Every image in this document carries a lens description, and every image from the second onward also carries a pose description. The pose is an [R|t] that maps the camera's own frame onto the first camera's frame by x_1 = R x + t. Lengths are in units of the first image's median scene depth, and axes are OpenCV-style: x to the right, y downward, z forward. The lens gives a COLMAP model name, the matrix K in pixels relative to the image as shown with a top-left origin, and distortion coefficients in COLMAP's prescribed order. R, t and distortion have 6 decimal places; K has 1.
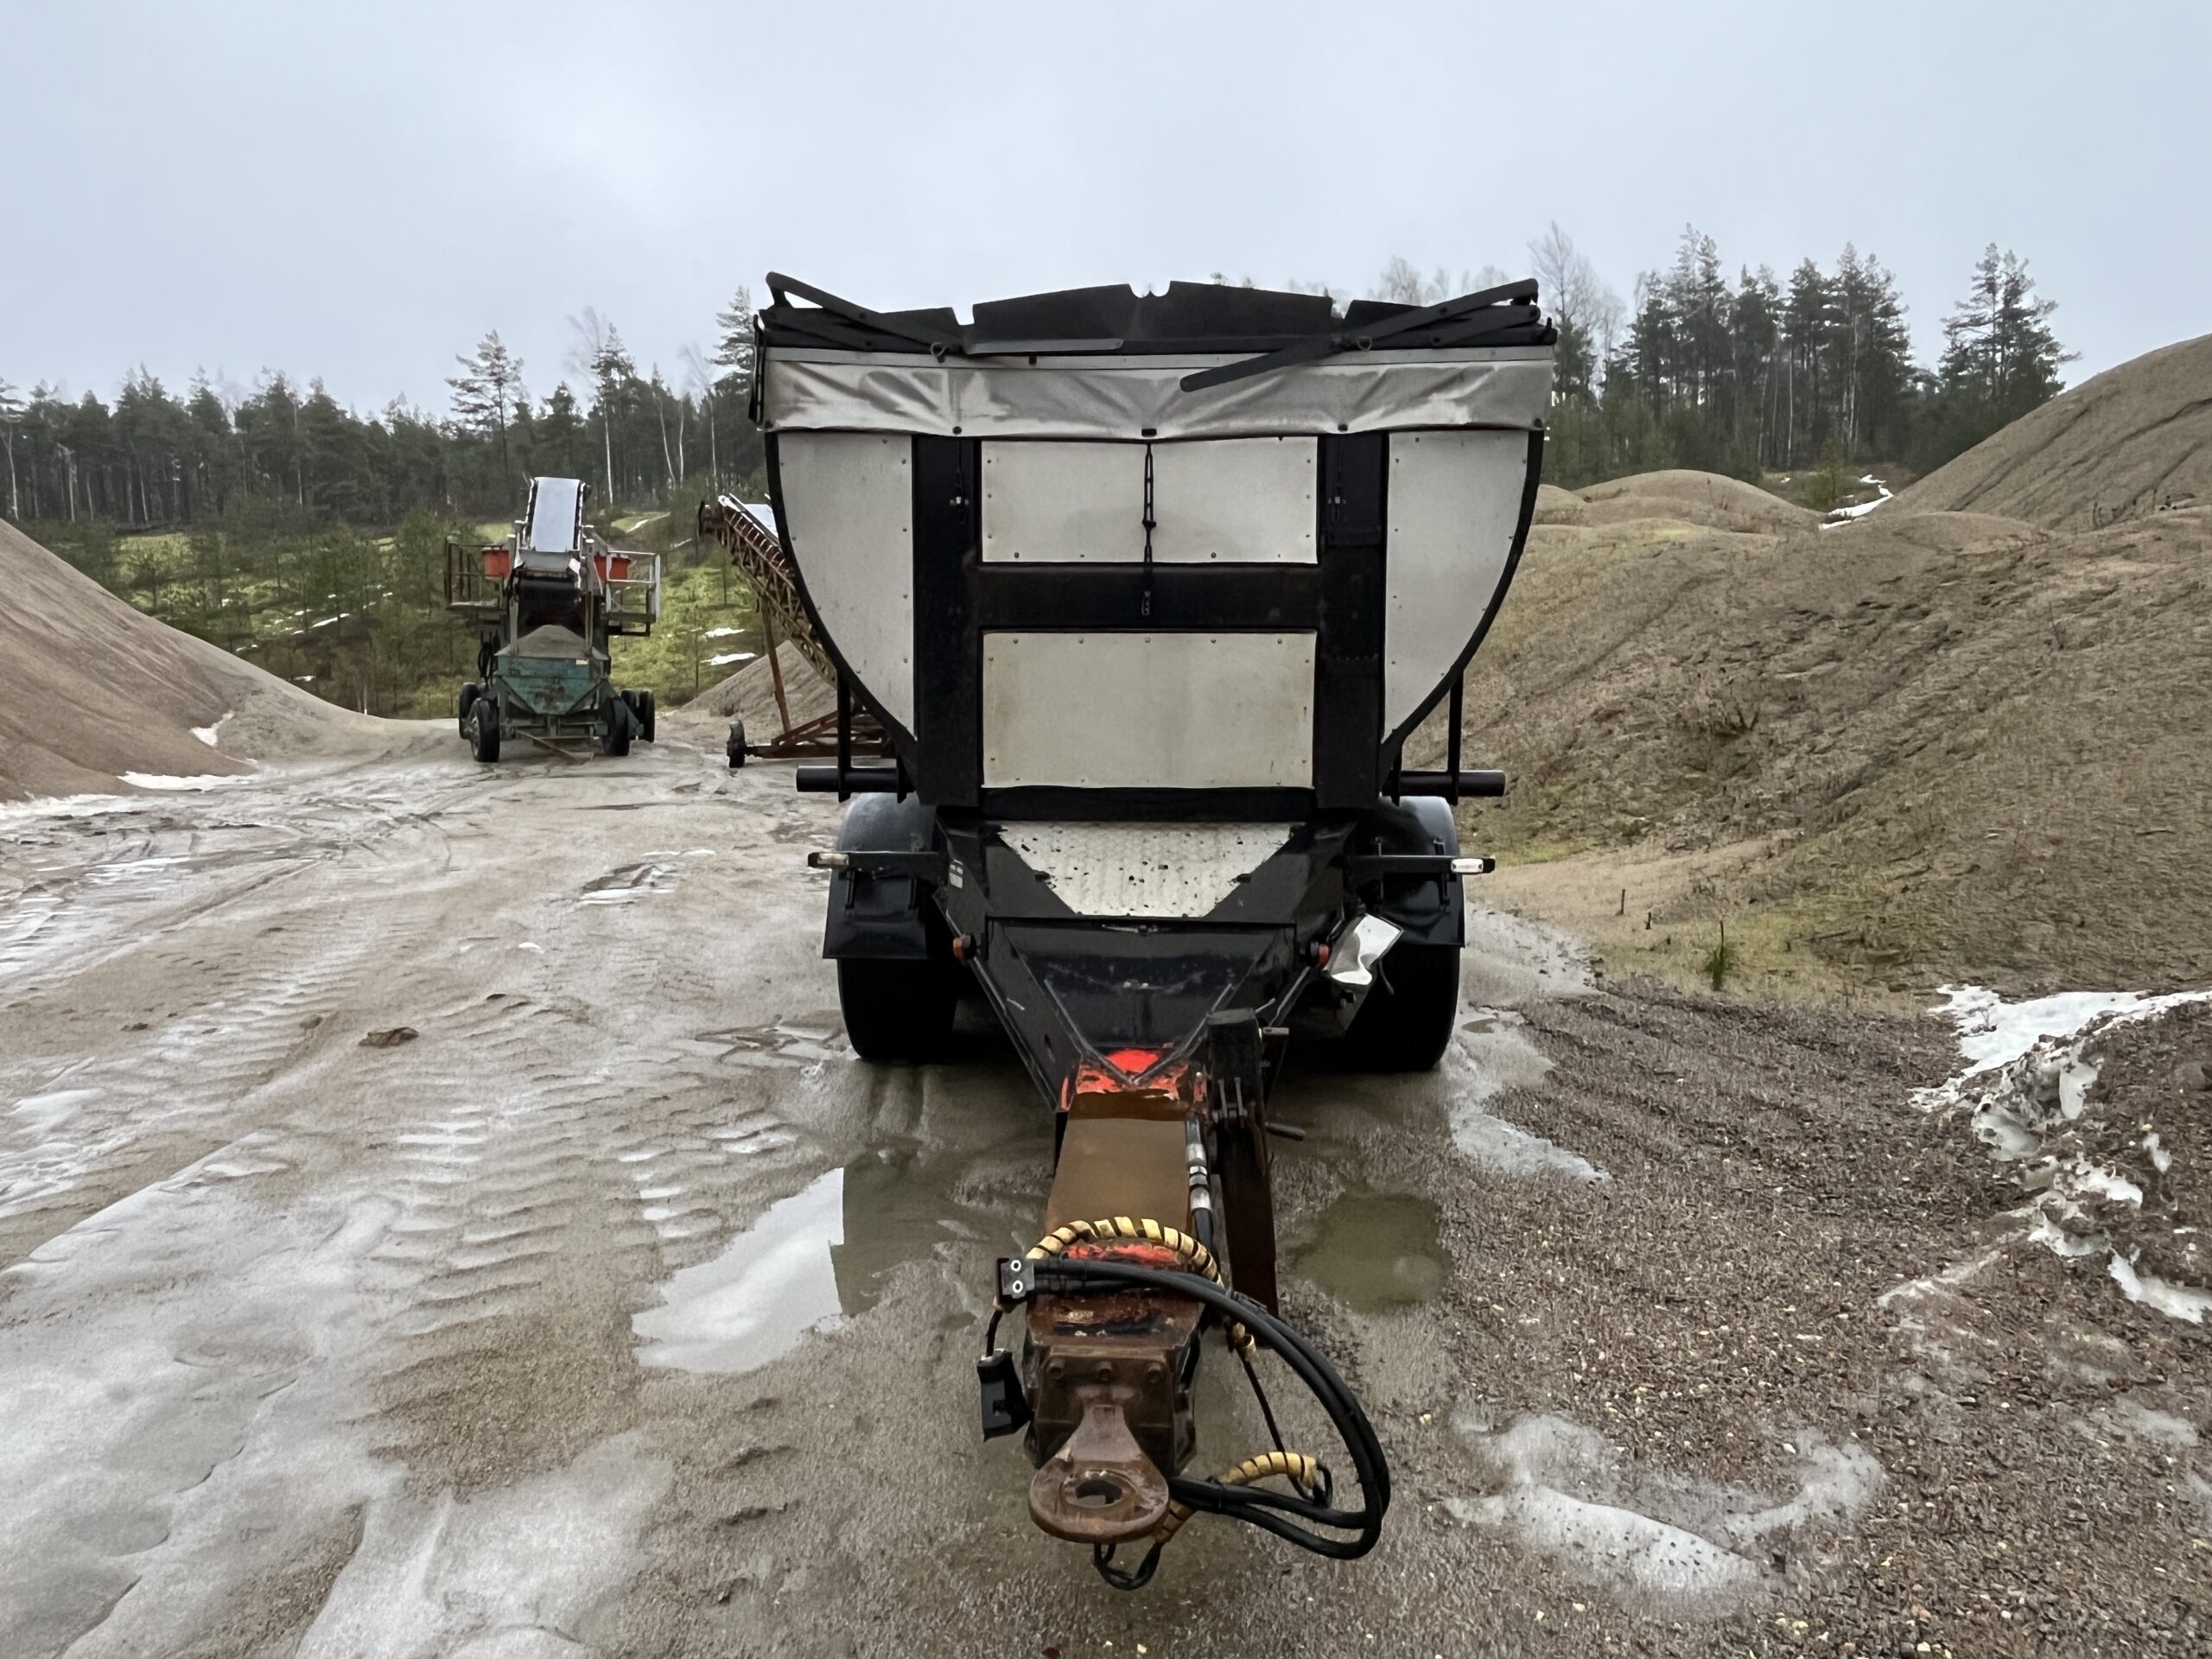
lens RADIAL K [[1577.8, 0, 1078.3], [0, 1577.8, 837.6], [0, 0, 1]] dist [0.009665, -0.006347]
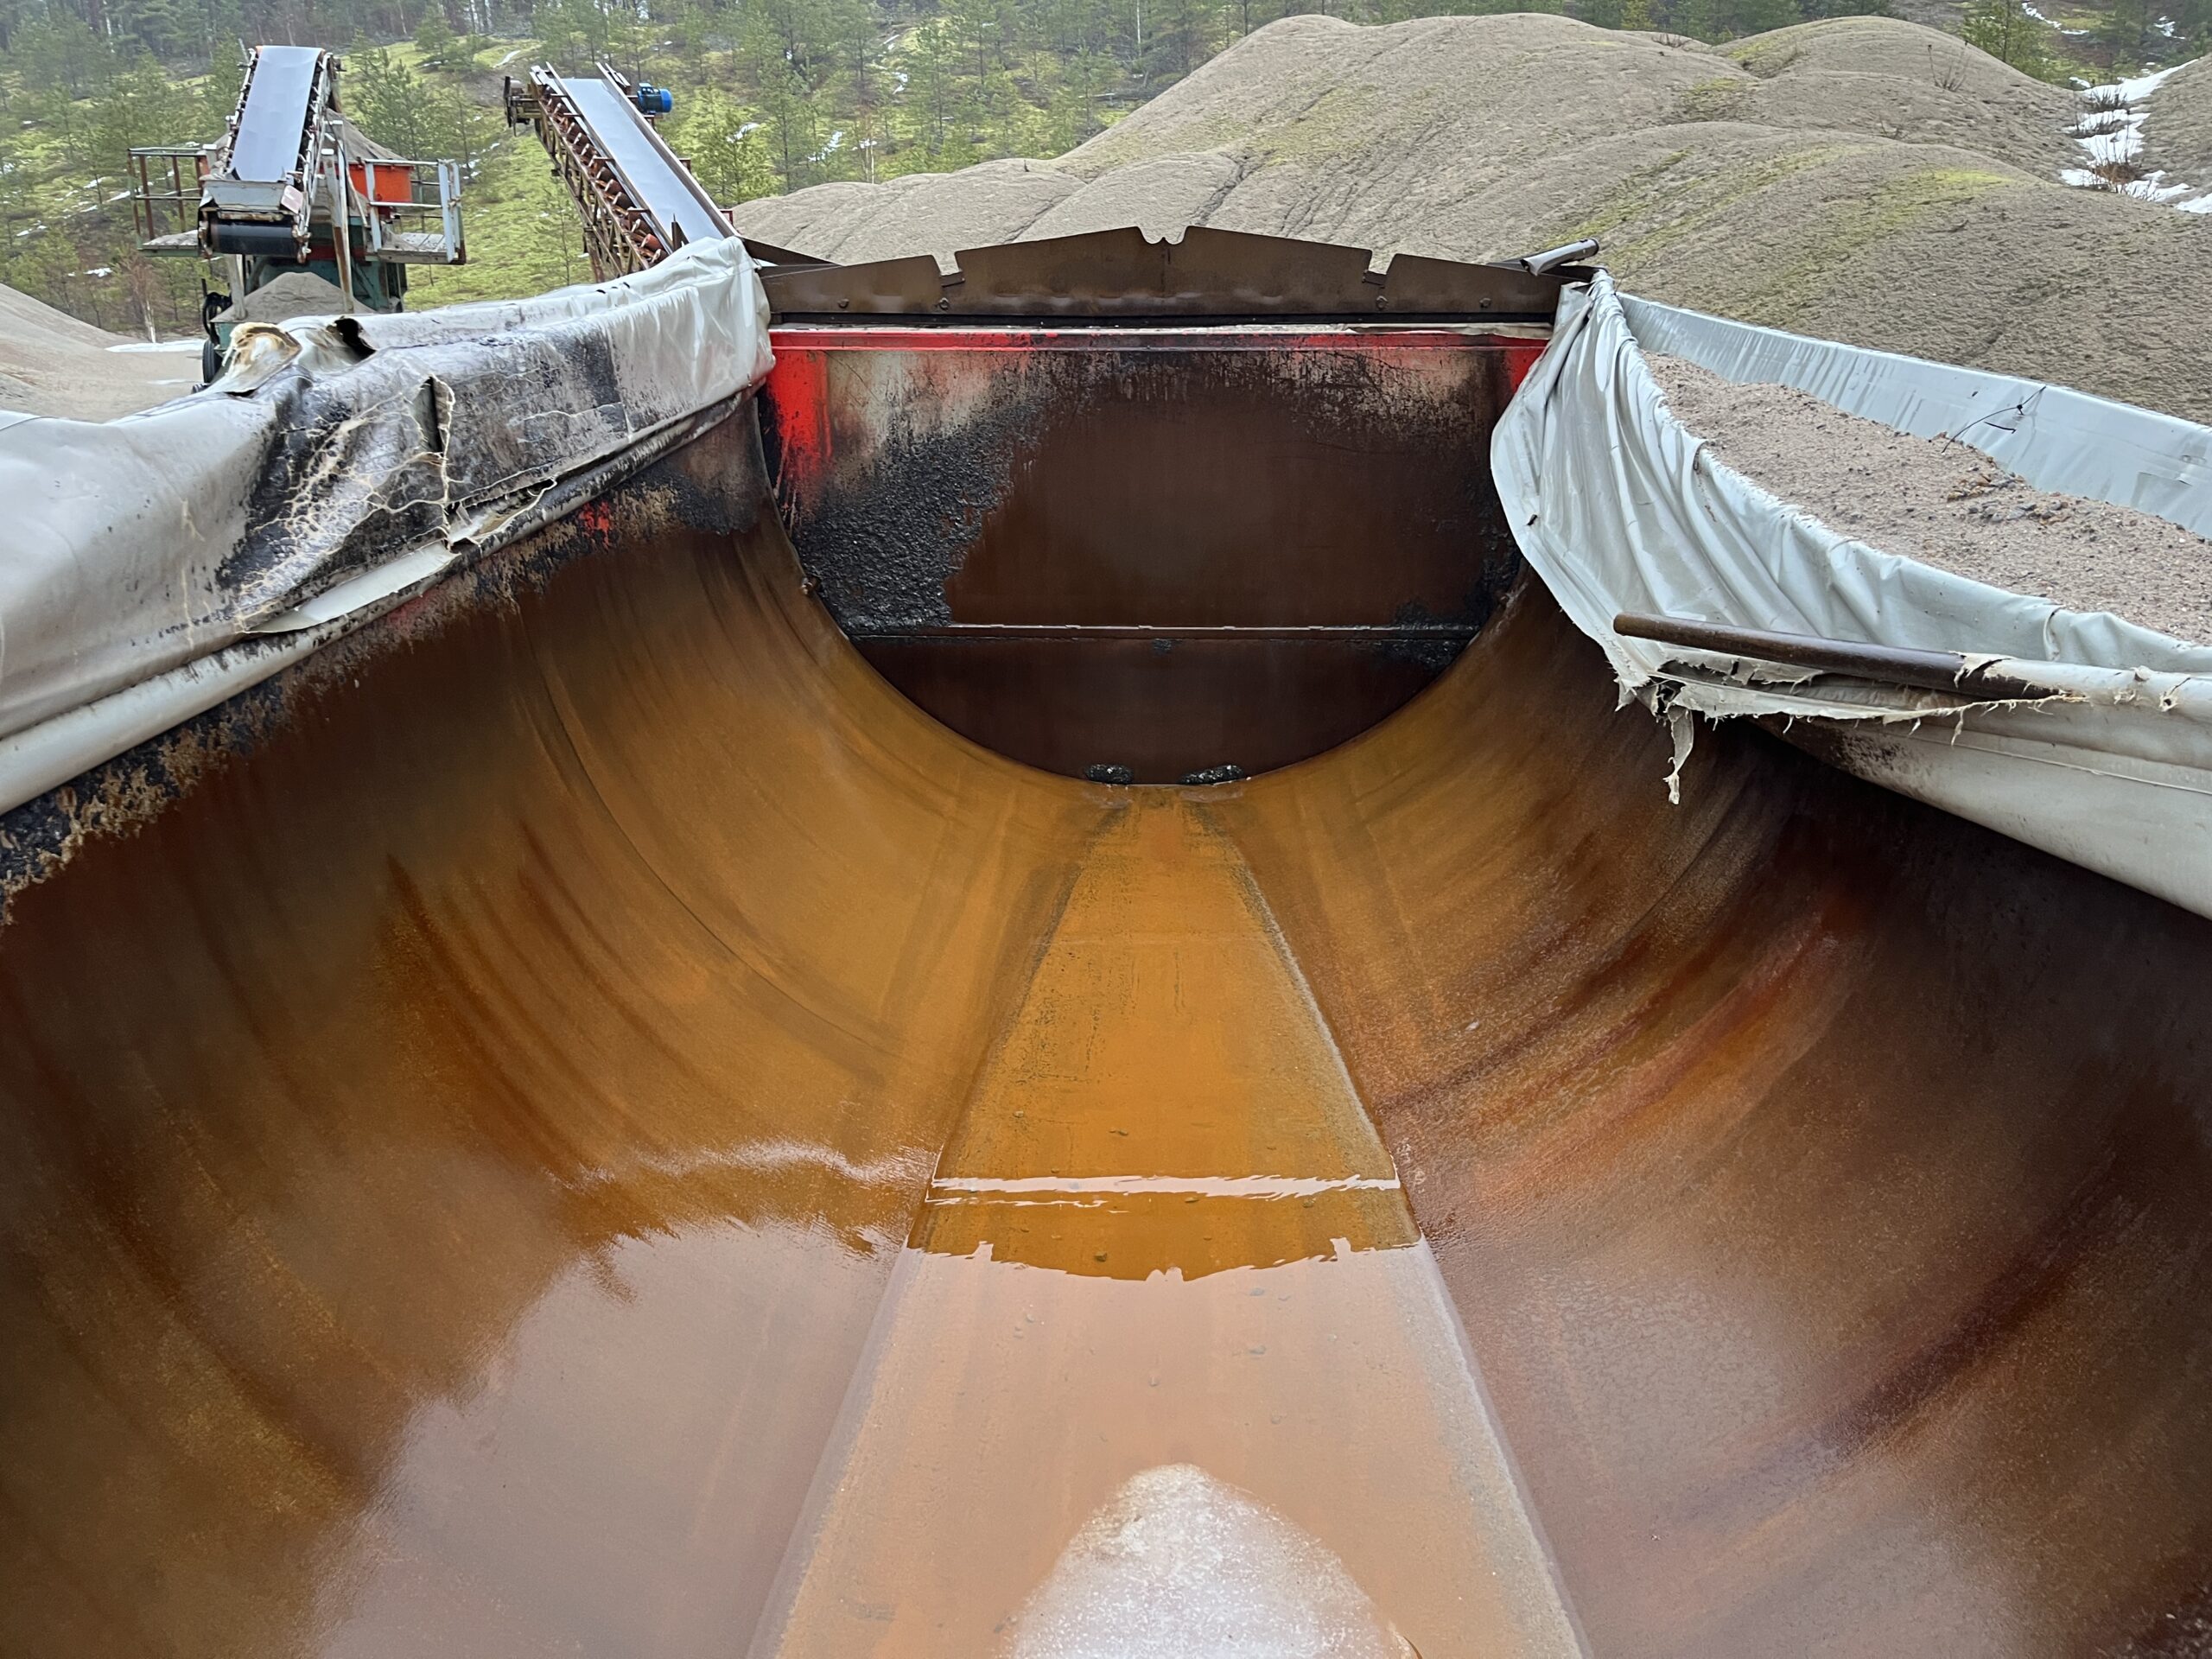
lens RADIAL K [[1657.5, 0, 1118.0], [0, 1657.5, 831.1], [0, 0, 1]] dist [0.011154, -0.023153]
pose [[0.999332, -0.018751, 0.031381, 0.030029], [0.010352, 0.968445, 0.249011, -0.323787], [-0.035060, -0.248520, 0.967992, 0.896993]]
